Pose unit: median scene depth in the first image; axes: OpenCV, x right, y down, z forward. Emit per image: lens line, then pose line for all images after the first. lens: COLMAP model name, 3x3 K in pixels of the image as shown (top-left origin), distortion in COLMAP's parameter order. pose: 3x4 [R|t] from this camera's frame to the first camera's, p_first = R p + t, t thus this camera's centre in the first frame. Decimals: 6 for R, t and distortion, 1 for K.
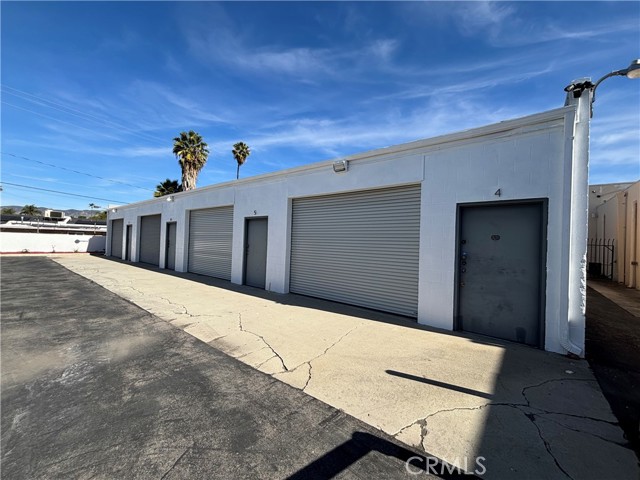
lens RADIAL K [[273.4, 0, 320.0], [0, 273.4, 240.0], [0, 0, 1]] dist [0.014832, -0.000029]
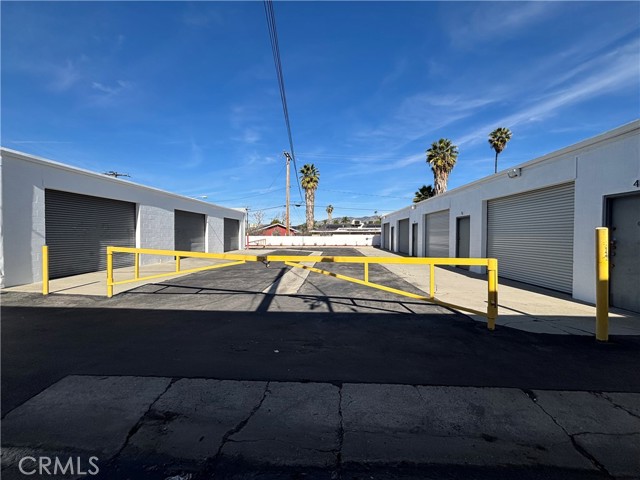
lens RADIAL K [[273.4, 0, 320.0], [0, 273.4, 240.0], [0, 0, 1]] dist [0.014832, -0.000029]
pose [[0.619158, -0.020993, -0.784986, 0.124251], [0.032825, 0.999461, -0.000837, 0.002561], [0.784580, -0.025249, 0.619513, -0.121390]]
